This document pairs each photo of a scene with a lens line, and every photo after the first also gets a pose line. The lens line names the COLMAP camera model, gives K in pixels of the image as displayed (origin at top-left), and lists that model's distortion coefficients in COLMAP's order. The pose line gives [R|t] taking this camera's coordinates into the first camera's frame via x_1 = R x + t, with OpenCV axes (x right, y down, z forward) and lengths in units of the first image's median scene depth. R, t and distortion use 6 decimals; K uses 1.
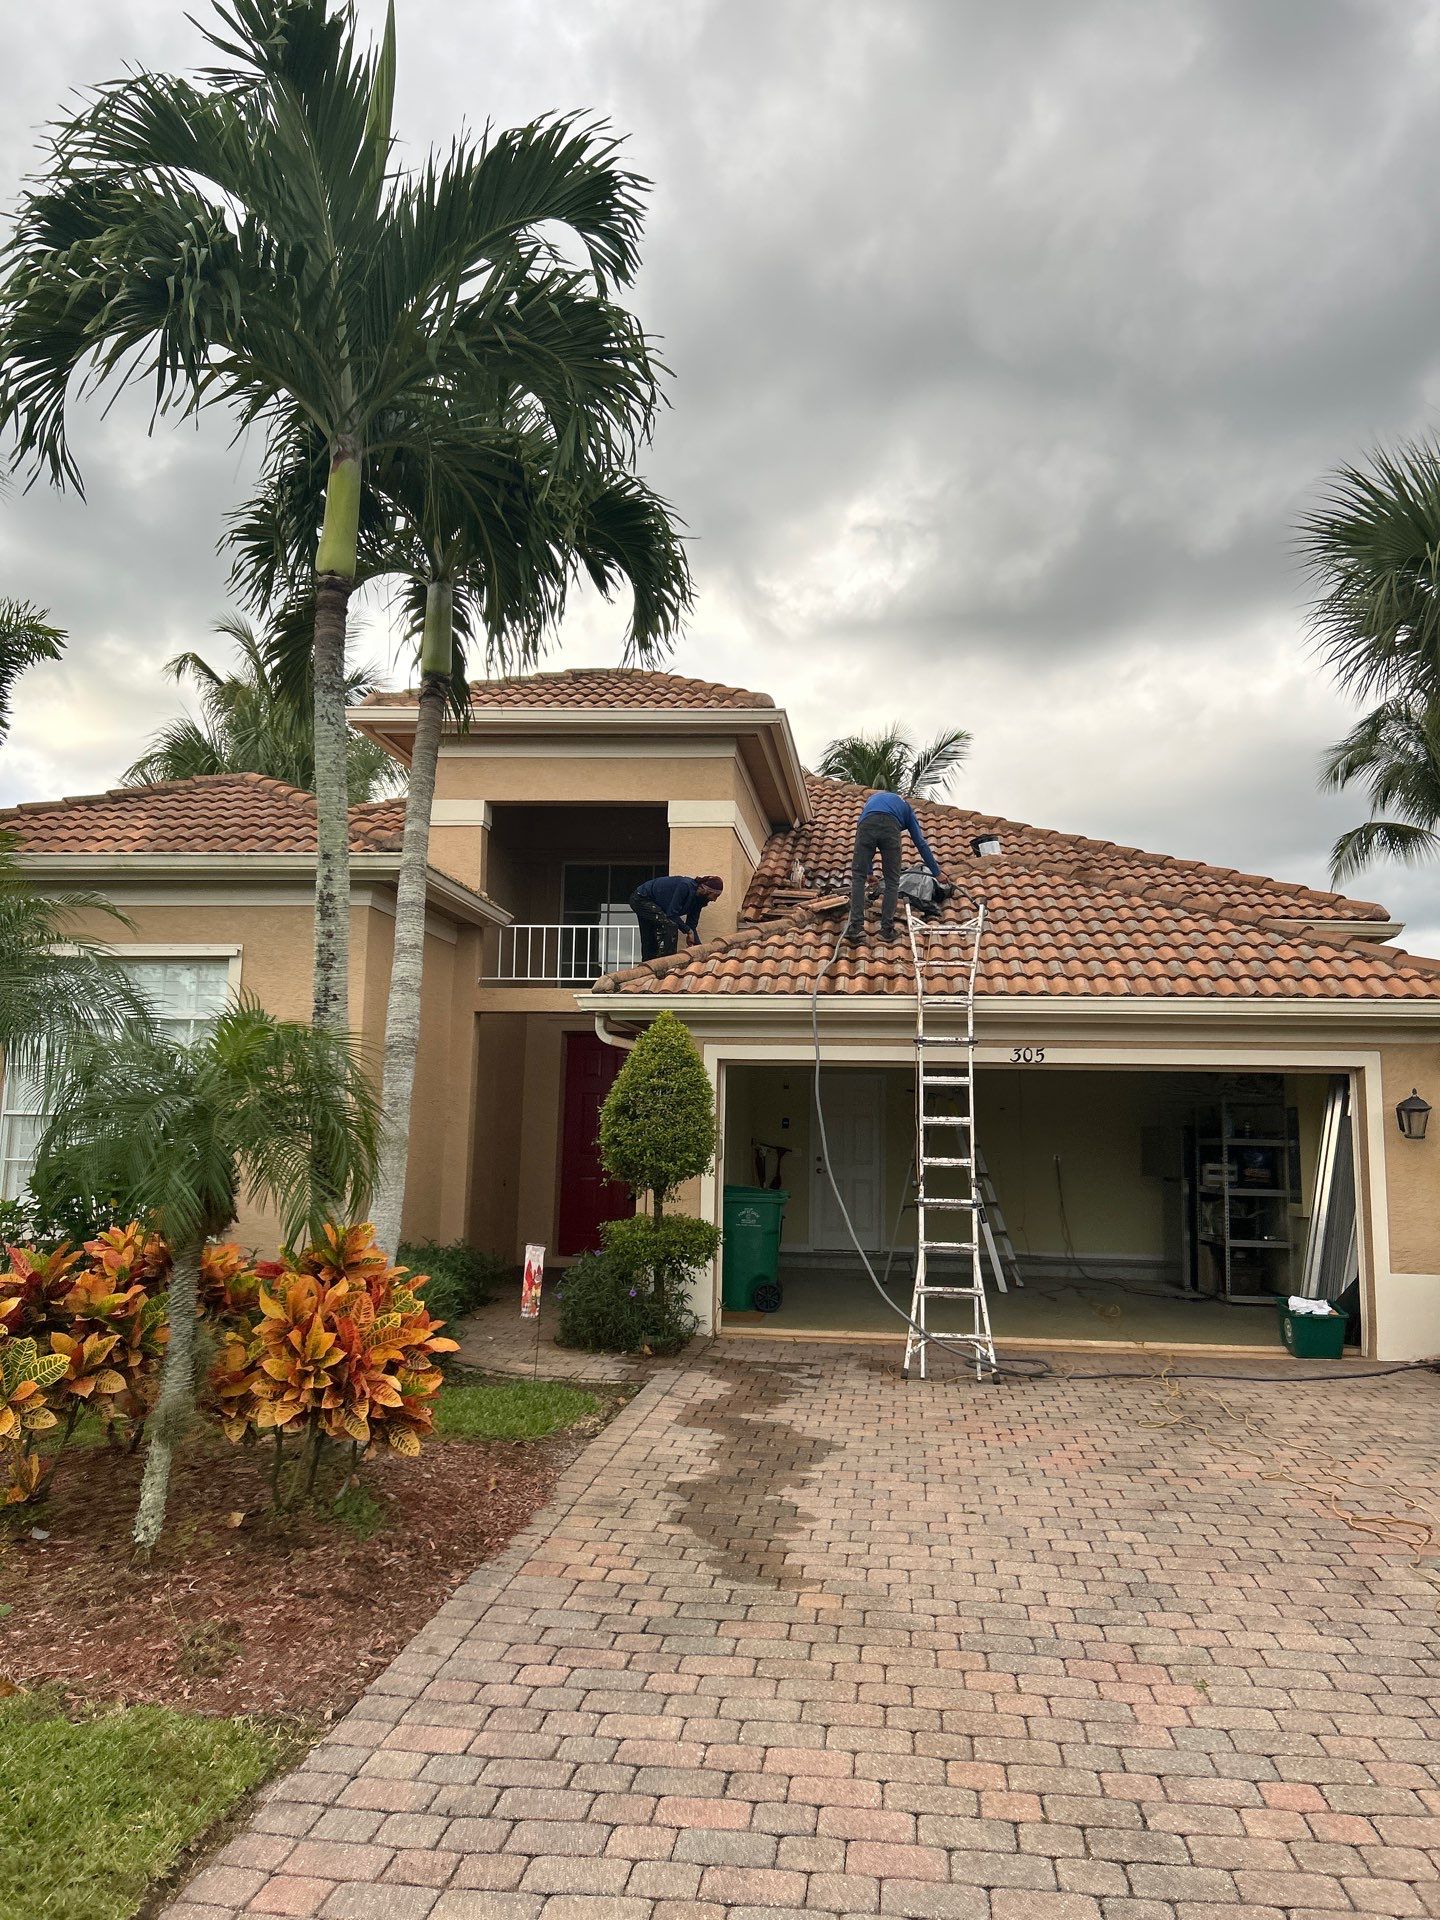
lens RADIAL K [[1438.7, 0, 717.7], [0, 1438.7, 946.6], [0, 0, 1]] dist [0.281827, -0.000647]
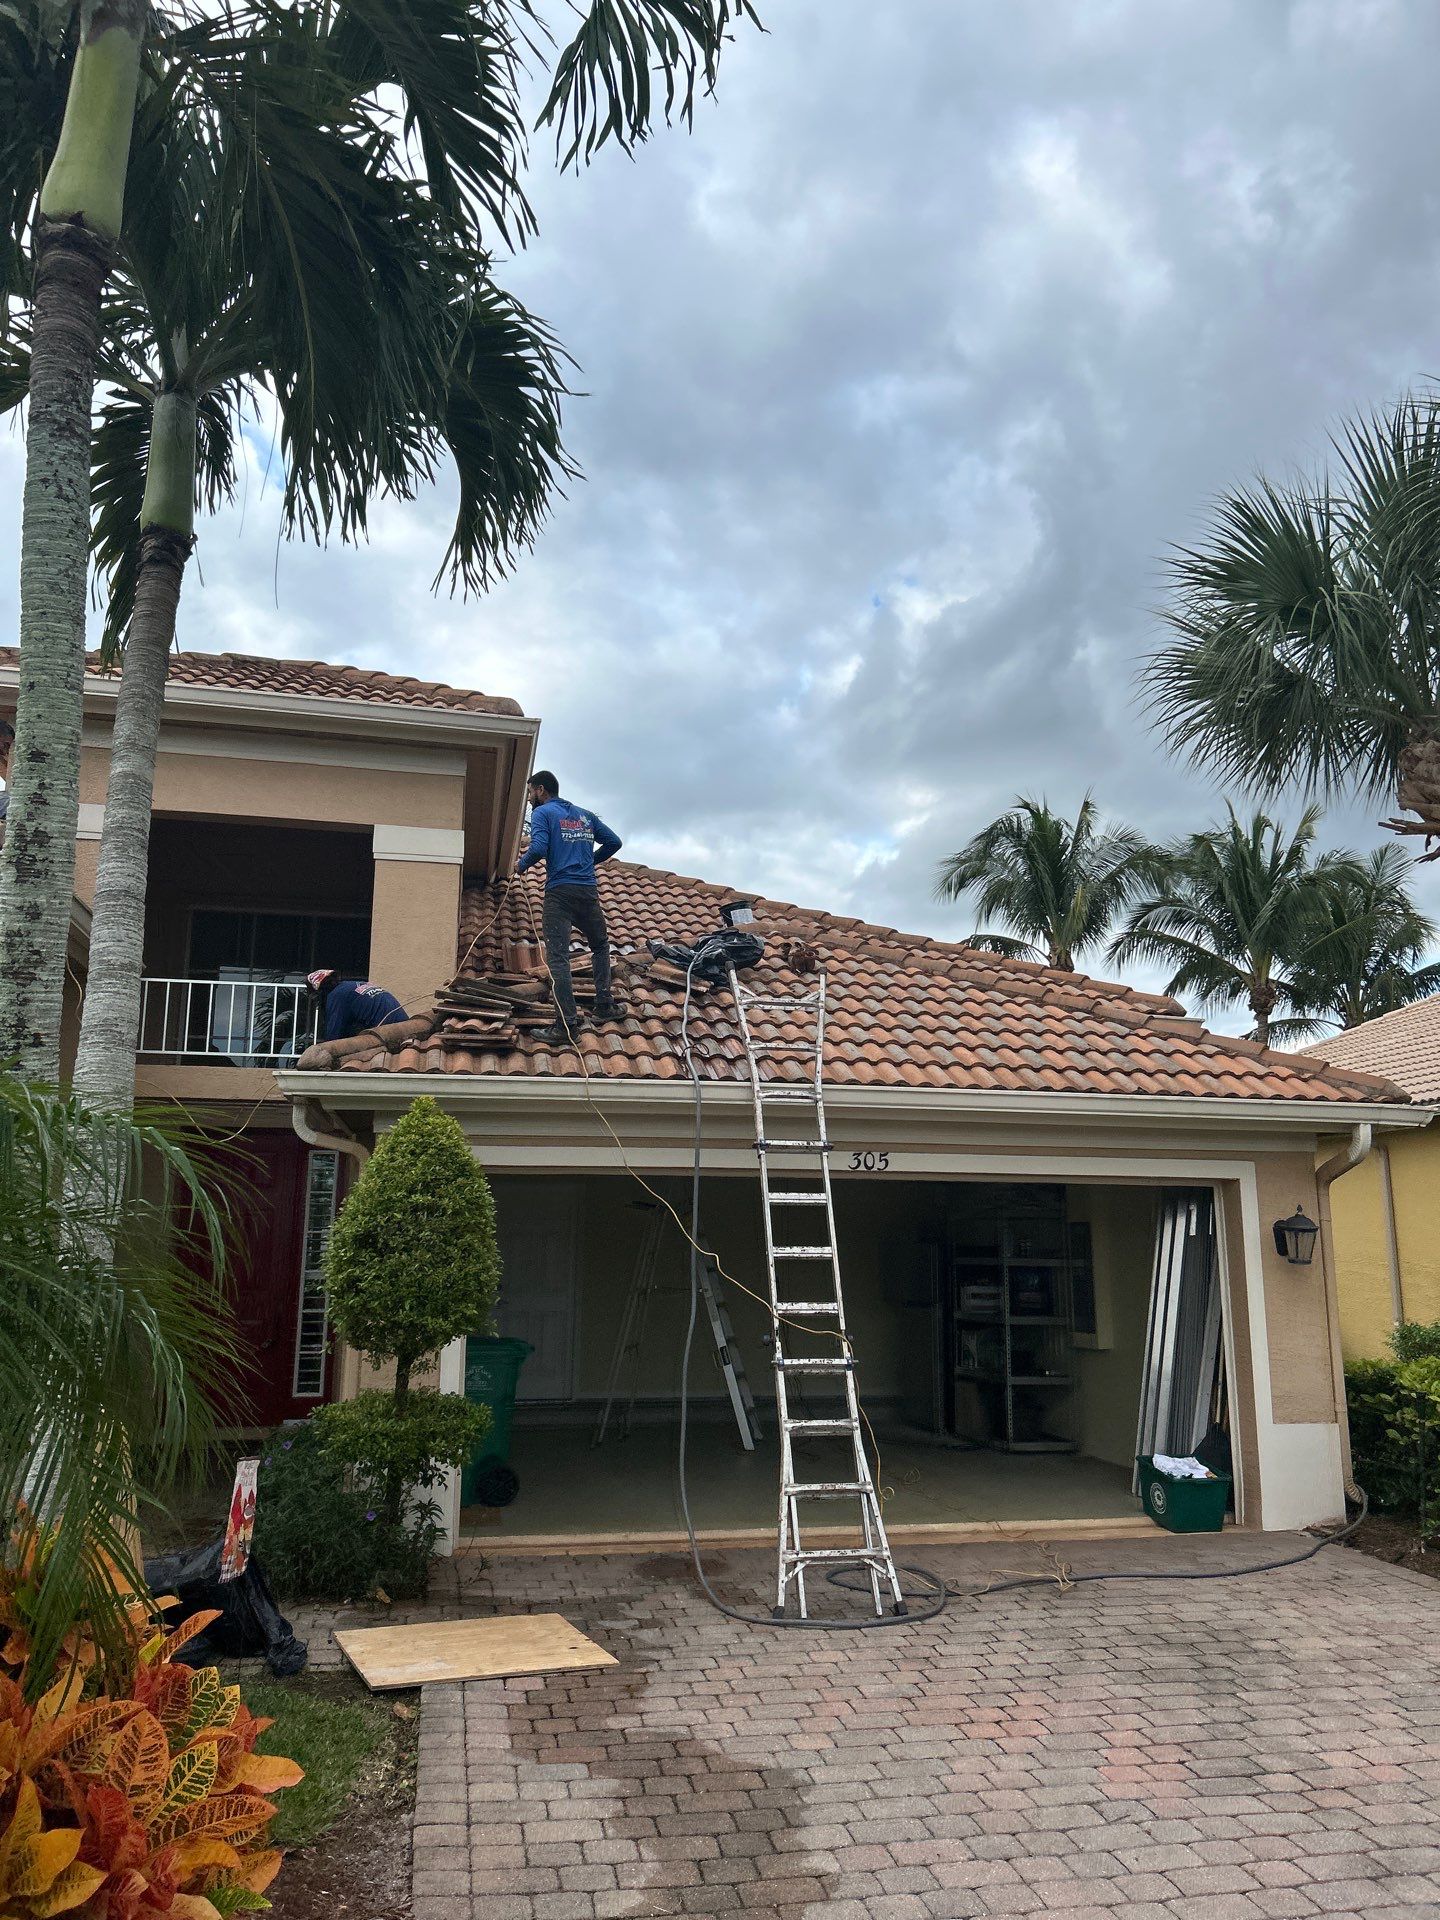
lens RADIAL K [[1522.6, 0, 720.0], [0, 1522.6, 960.0], [0, 0, 1]] dist [0.093719, -0.003734]
pose [[0.961590, 0.048618, 0.270151, -0.100103], [-0.033841, 0.997679, -0.059092, 0.016996], [-0.272397, 0.047680, 0.961003, 0.237045]]
